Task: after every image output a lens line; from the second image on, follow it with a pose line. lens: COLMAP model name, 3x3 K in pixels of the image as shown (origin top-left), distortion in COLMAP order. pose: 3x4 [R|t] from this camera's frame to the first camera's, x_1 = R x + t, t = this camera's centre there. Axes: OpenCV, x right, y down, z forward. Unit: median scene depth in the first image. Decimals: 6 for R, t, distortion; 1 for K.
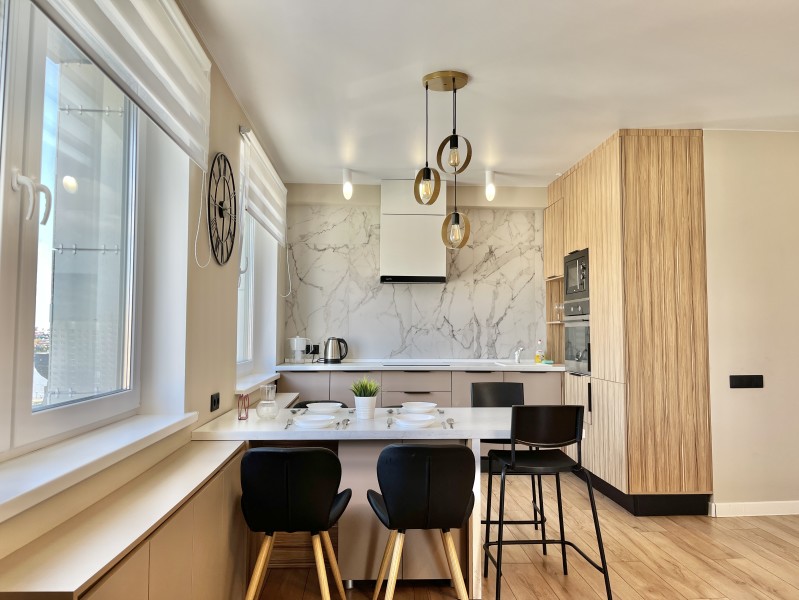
lens RADIAL K [[614.0, 0, 395.9], [0, 614.0, 299.5], [0, 0, 1]] dist [0.023421, -0.013315]
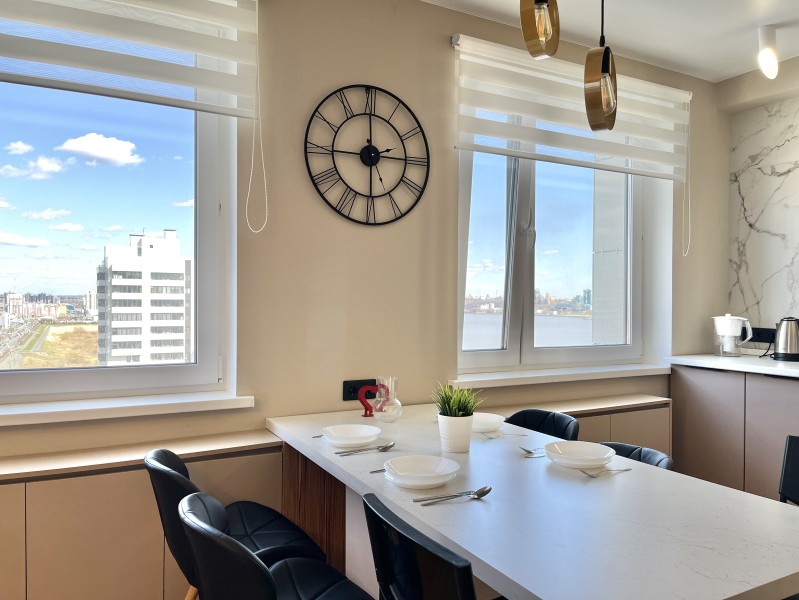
lens RADIAL K [[614.0, 0, 397.2], [0, 614.0, 298.1], [0, 0, 1]] dist [0.023421, -0.013315]
pose [[0.429300, 0.000699, -0.903162, 0.274513], [0.039111, 0.999047, 0.019364, 0.016248], [0.902315, -0.043637, 0.428864, 0.394515]]
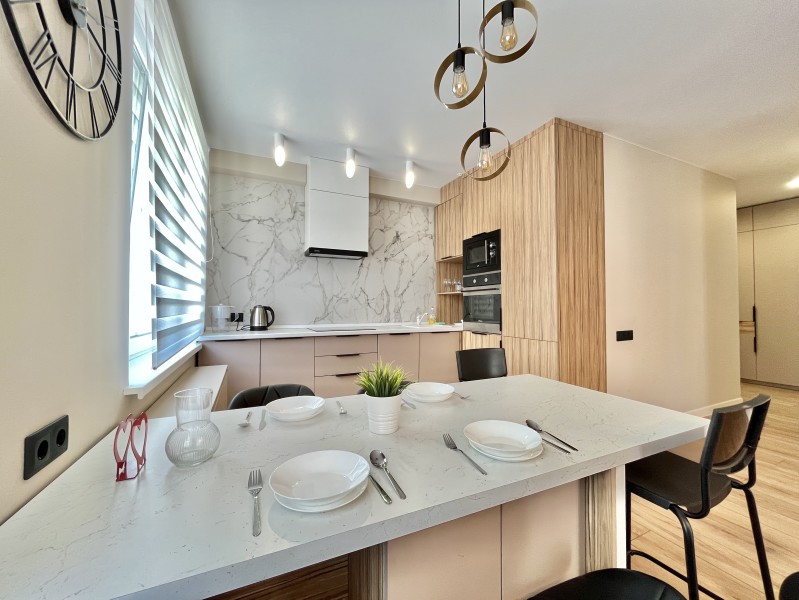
lens RADIAL K [[323.5, 0, 404.9], [0, 323.5, 302.6], [0, 0, 1]] dist [-0.009501, -0.000397]
pose [[0.922070, -0.000268, 0.387024, -0.086176], [-0.015236, 0.999199, 0.036991, 0.032936], [-0.386724, -0.040005, 0.921327, 0.402351]]
